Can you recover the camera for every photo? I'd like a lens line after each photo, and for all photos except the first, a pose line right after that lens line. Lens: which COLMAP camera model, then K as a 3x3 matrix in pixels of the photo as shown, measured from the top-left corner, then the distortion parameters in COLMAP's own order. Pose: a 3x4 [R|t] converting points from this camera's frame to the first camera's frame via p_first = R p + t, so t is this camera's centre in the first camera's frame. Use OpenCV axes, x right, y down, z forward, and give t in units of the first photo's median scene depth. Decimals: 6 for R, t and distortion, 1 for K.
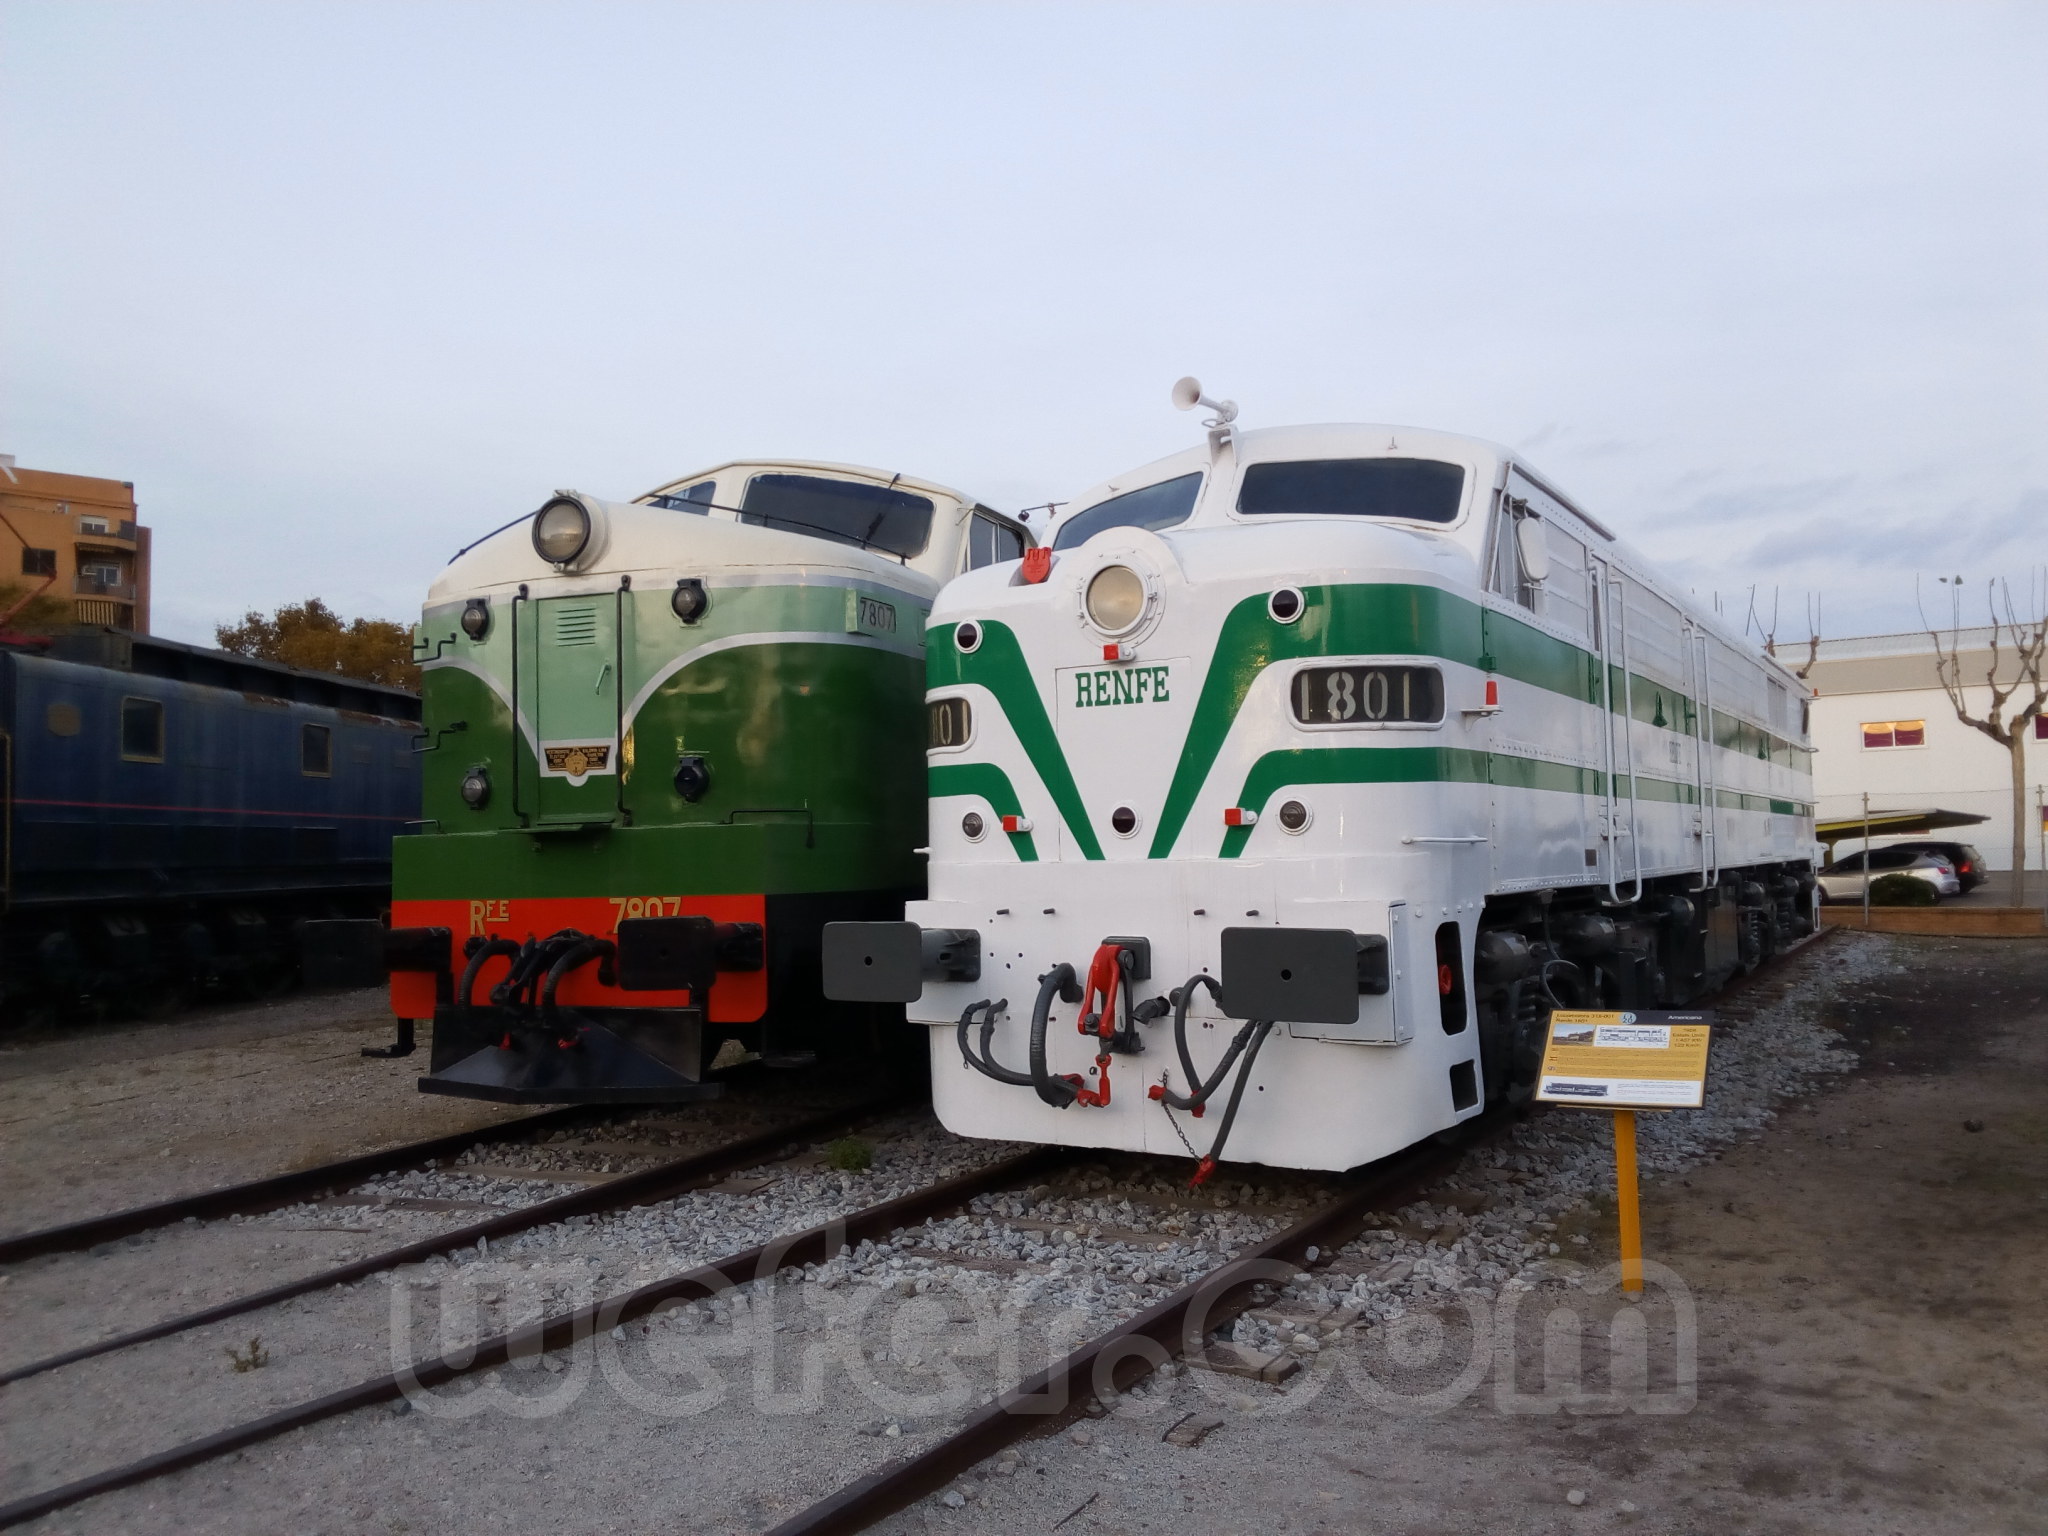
lens RADIAL K [[1586.9, 0, 1040.3], [0, 1586.9, 766.4], [0, 0, 1]] dist [0.094403, -0.161628]
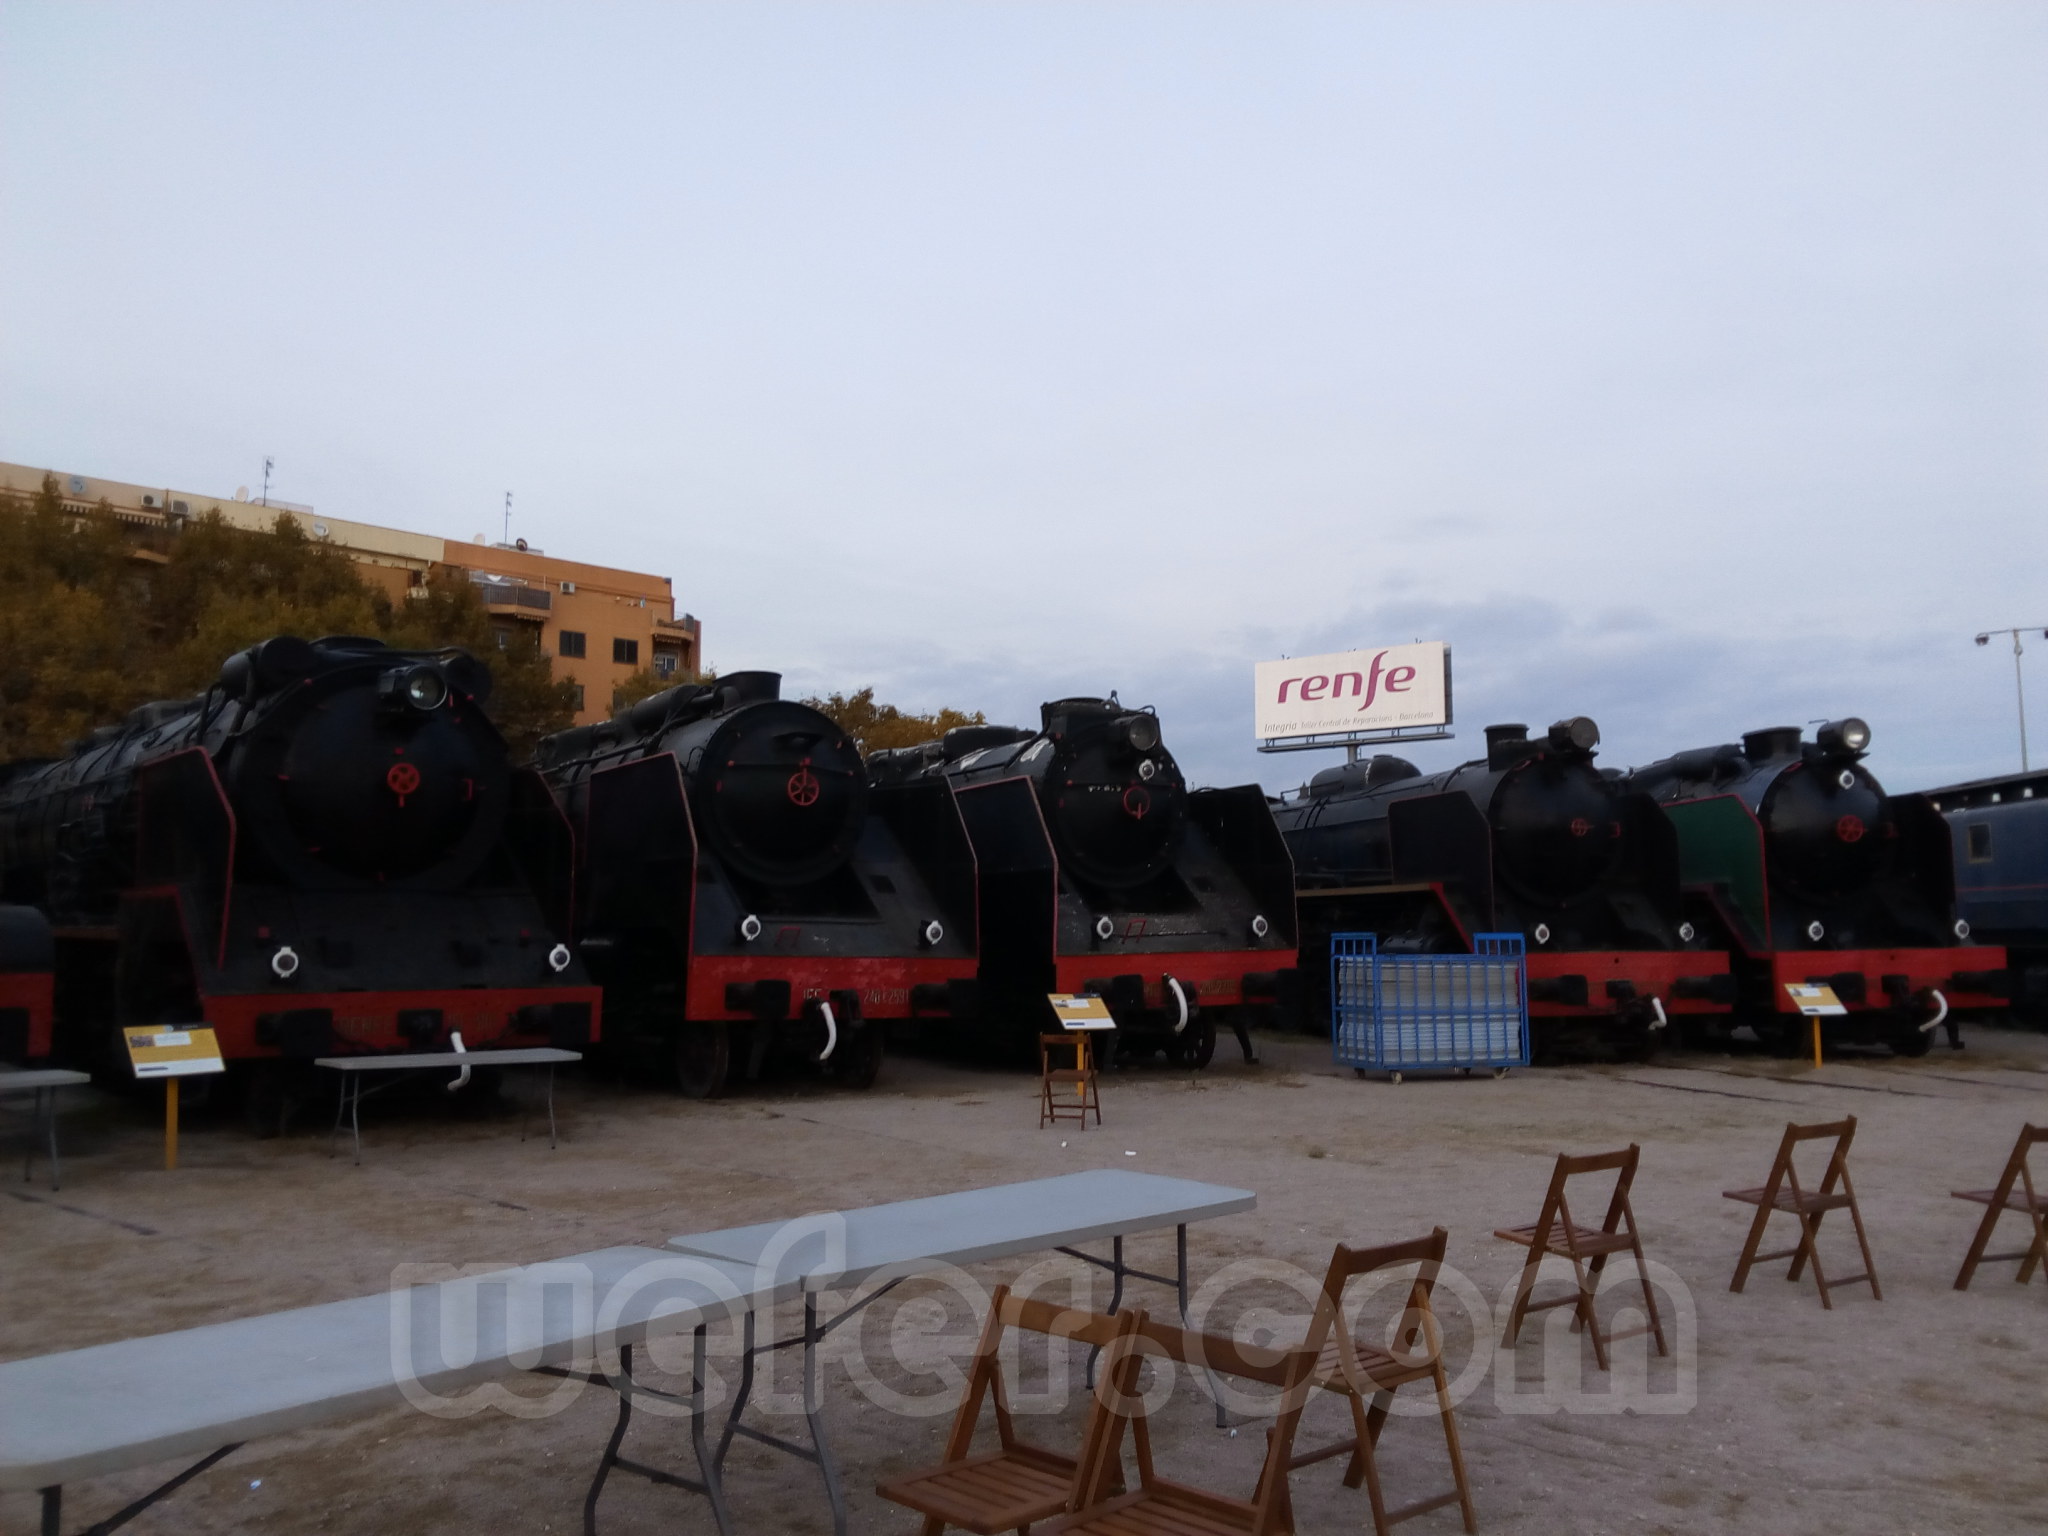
lens RADIAL K [[1586.9, 0, 1040.3], [0, 1586.9, 766.4], [0, 0, 1]] dist [0.094403, -0.161628]
pose [[0.999816, 0.012415, 0.014592, -3.659527], [-0.011685, 0.998726, -0.049089, 0.002183], [-0.015183, 0.048909, 0.998688, -0.803700]]
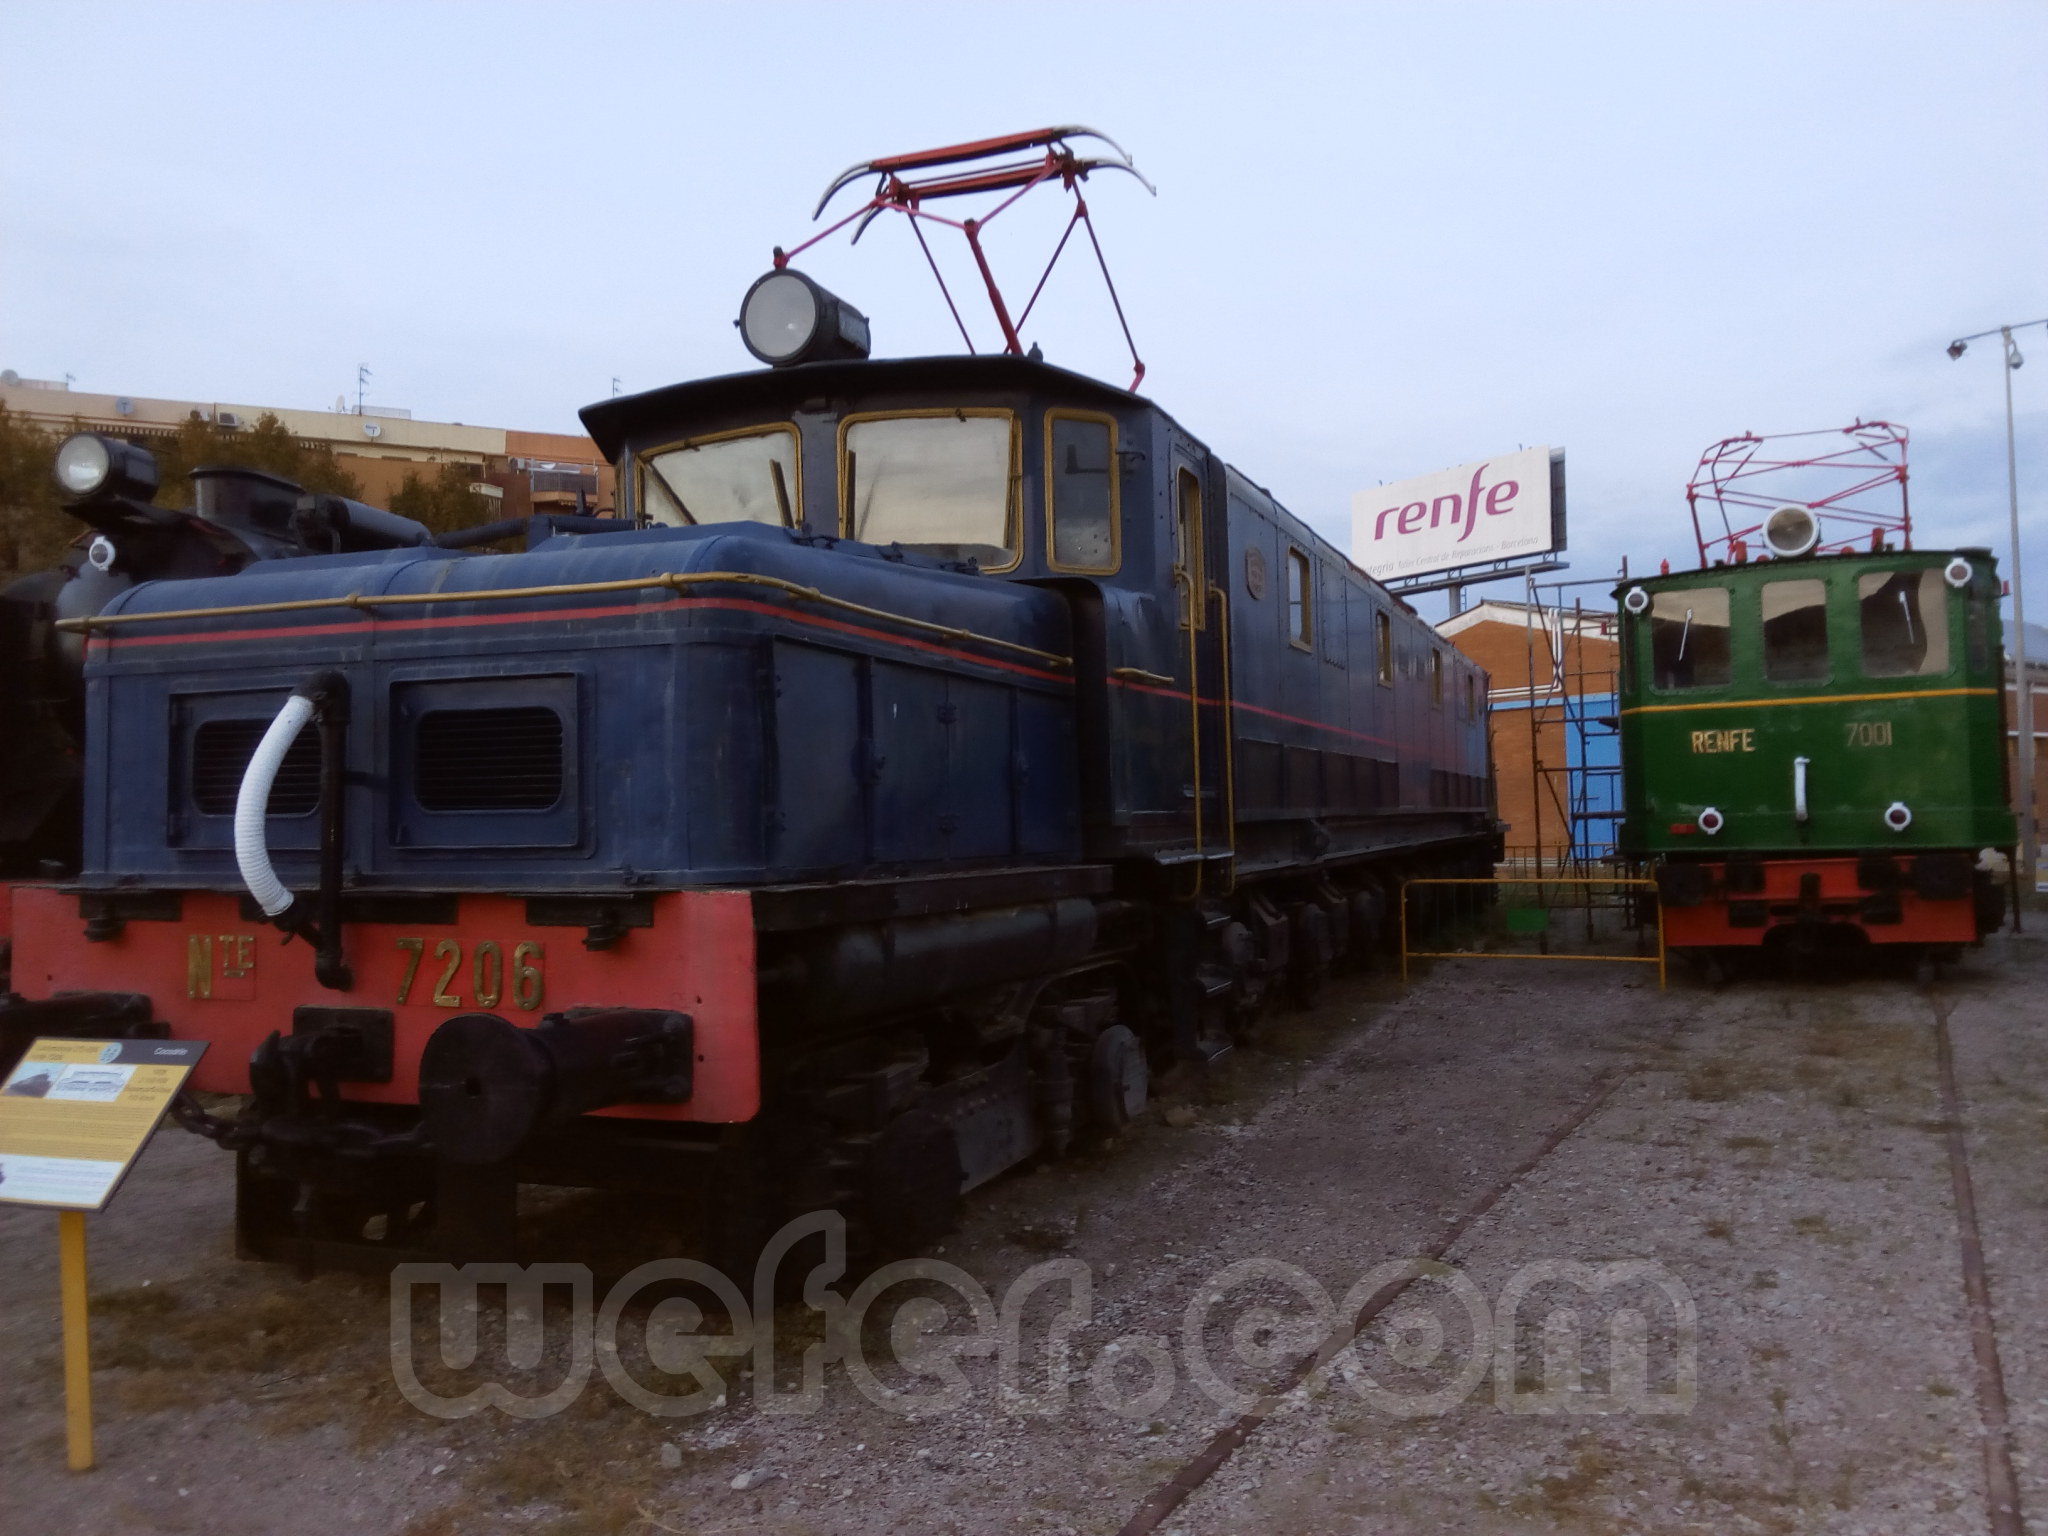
lens RADIAL K [[1596.0, 0, 1024.0], [0, 1596.0, 768.0], [0, 0, 1]] dist [0.091436, -0.145994]
pose [[0.950839, -0.011233, -0.309482, -0.978494], [0.019337, 0.999545, 0.023132, 0.054177], [0.309082, -0.027979, 0.950624, 0.760758]]
